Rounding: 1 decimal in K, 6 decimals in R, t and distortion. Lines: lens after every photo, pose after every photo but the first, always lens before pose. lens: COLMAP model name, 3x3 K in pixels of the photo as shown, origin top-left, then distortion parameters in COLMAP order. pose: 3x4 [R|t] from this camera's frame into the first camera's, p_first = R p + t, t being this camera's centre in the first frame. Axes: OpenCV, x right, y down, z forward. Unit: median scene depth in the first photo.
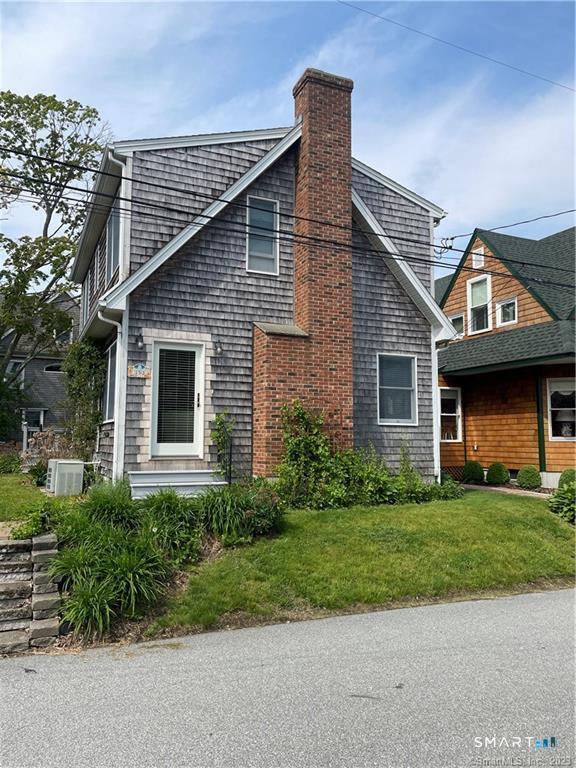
lens RADIAL K [[581.8, 0, 283.7], [0, 581.8, 386.5], [0, 0, 1]] dist [0.061539, -0.082925]
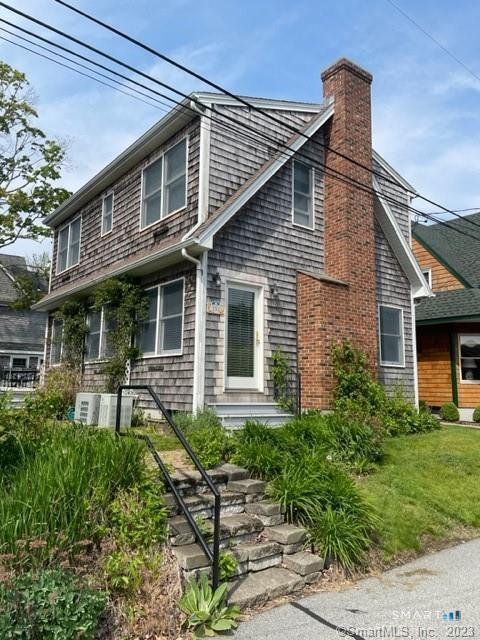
lens RADIAL K [[484.9, 0, 233.8], [0, 484.9, 318.3], [0, 0, 1]] dist [0.061539, -0.082925]
pose [[0.970712, 0.045247, 0.235946, -0.395138], [-0.034359, 0.998155, -0.050056, 0.033507], [-0.237776, 0.040483, 0.970476, 0.134448]]
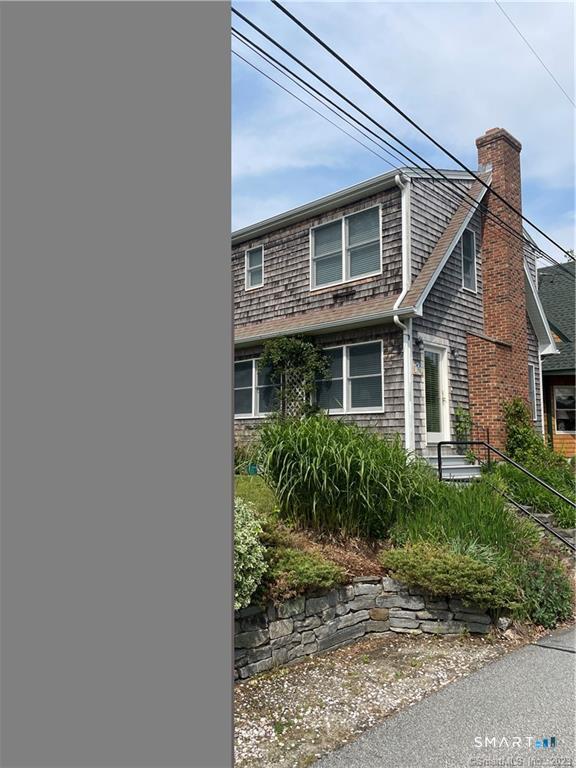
lens RADIAL K [[581.8, 0, 279.9], [0, 581.8, 382.6], [0, 0, 1]] dist [0.061539, -0.082925]
pose [[0.927531, 0.034695, 0.372131, -0.870920], [-0.032570, 0.999397, -0.011997, 0.021171], [-0.372323, -0.000993, 0.928103, 0.032177]]
